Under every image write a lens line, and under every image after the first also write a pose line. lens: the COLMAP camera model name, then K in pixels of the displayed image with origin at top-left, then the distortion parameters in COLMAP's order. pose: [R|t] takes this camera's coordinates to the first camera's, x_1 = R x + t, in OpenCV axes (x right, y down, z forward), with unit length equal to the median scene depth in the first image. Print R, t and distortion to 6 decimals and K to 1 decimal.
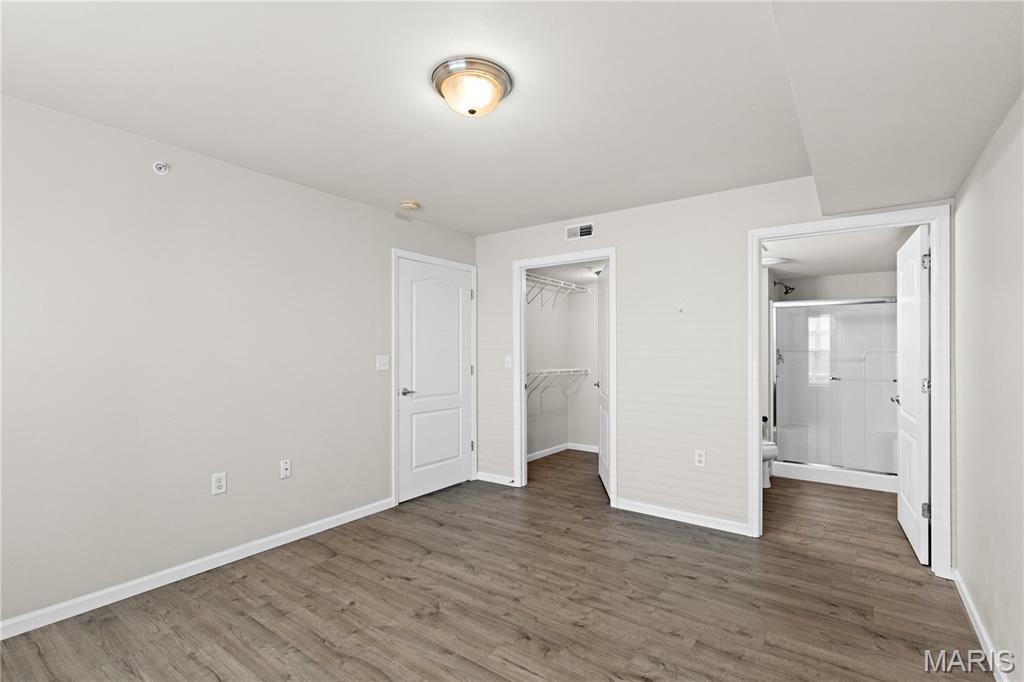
lens RADIAL K [[470.9, 0, 514.3], [0, 470.9, 354.3], [0, 0, 1]] dist [-0.015655, -0.000073]
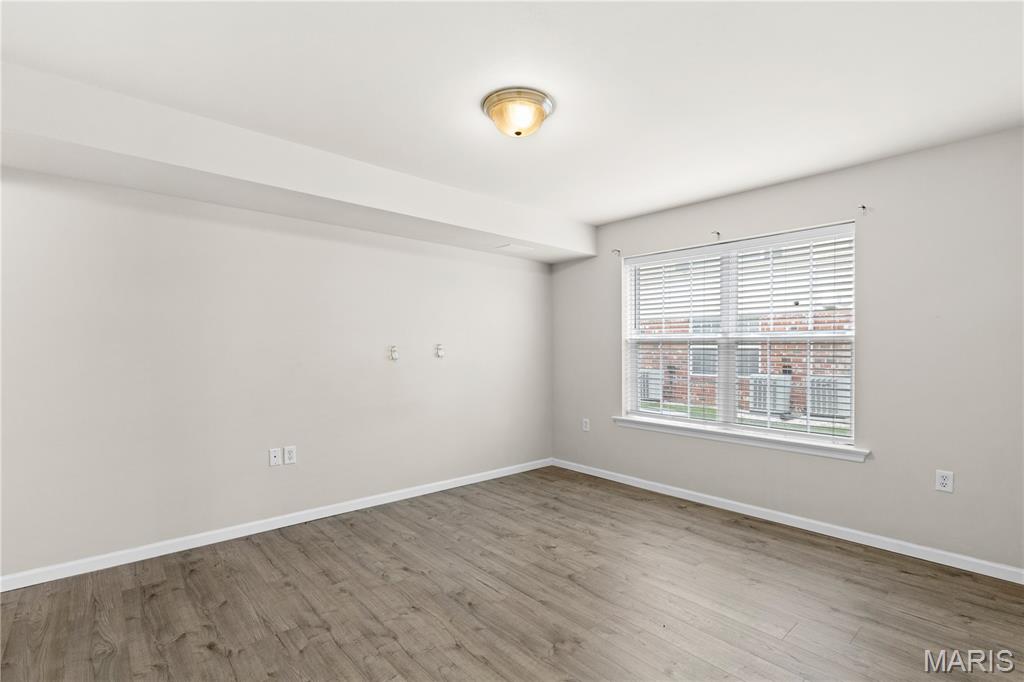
lens RADIAL K [[470.9, 0, 514.3], [0, 470.9, 354.3], [0, 0, 1]] dist [-0.015655, -0.000073]
pose [[-0.978536, -0.010031, 0.205831, -0.262063], [-0.006416, 0.999813, 0.018222, 0.008071], [-0.205975, 0.016510, -0.978418, 1.844988]]
